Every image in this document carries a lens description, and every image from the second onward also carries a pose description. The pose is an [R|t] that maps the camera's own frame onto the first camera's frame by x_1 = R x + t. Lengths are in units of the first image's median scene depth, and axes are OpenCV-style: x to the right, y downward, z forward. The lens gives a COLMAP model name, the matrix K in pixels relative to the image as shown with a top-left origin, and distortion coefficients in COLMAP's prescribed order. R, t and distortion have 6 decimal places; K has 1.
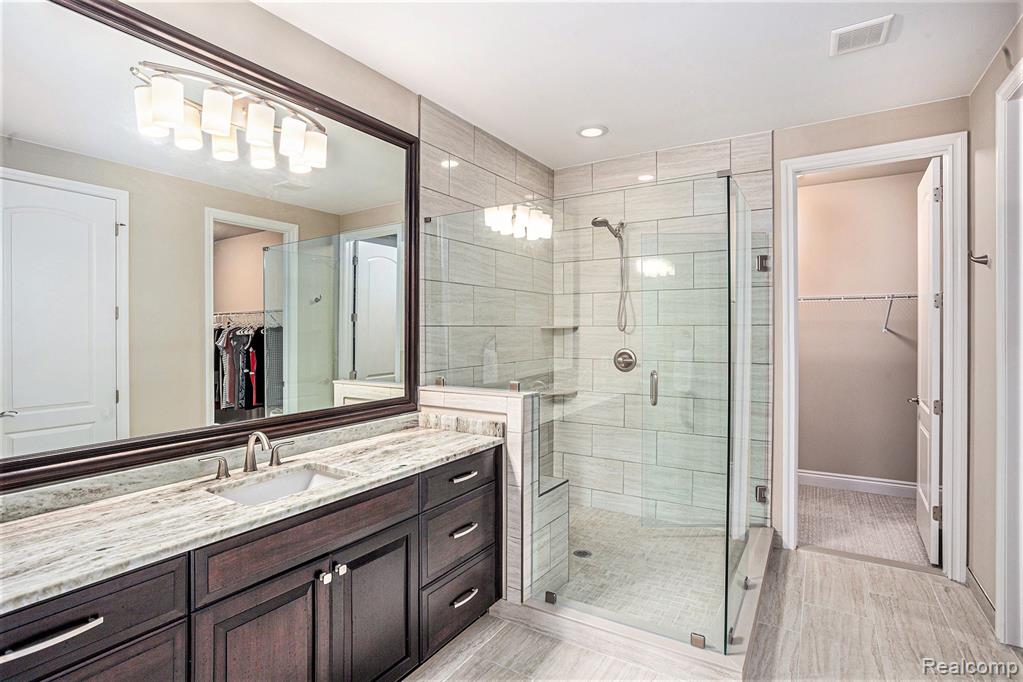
lens RADIAL K [[508.9, 0, 509.4], [0, 508.9, 335.8], [0, 0, 1]] dist [0.005556, 0.005884]
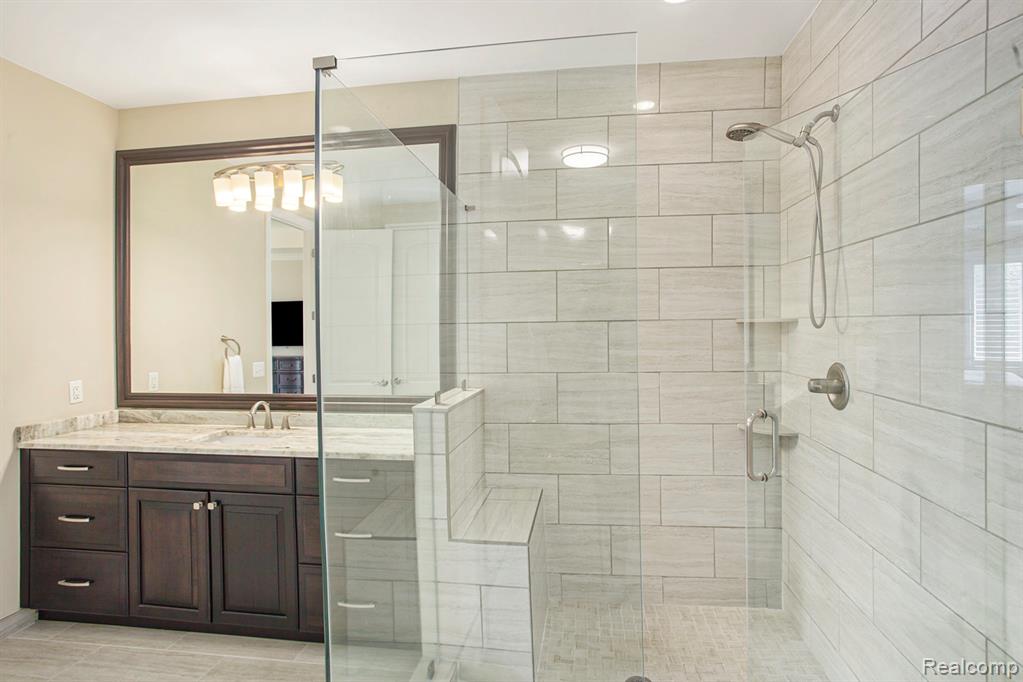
lens RADIAL K [[538.7, 0, 506.6], [0, 538.7, 338.9], [0, 0, 1]] dist [0.012376, 0.000807]
pose [[0.373951, 0.010997, -0.927383, 1.134456], [0.004963, 0.999892, 0.013858, -0.007754], [0.927435, -0.009784, 0.373856, 1.024108]]
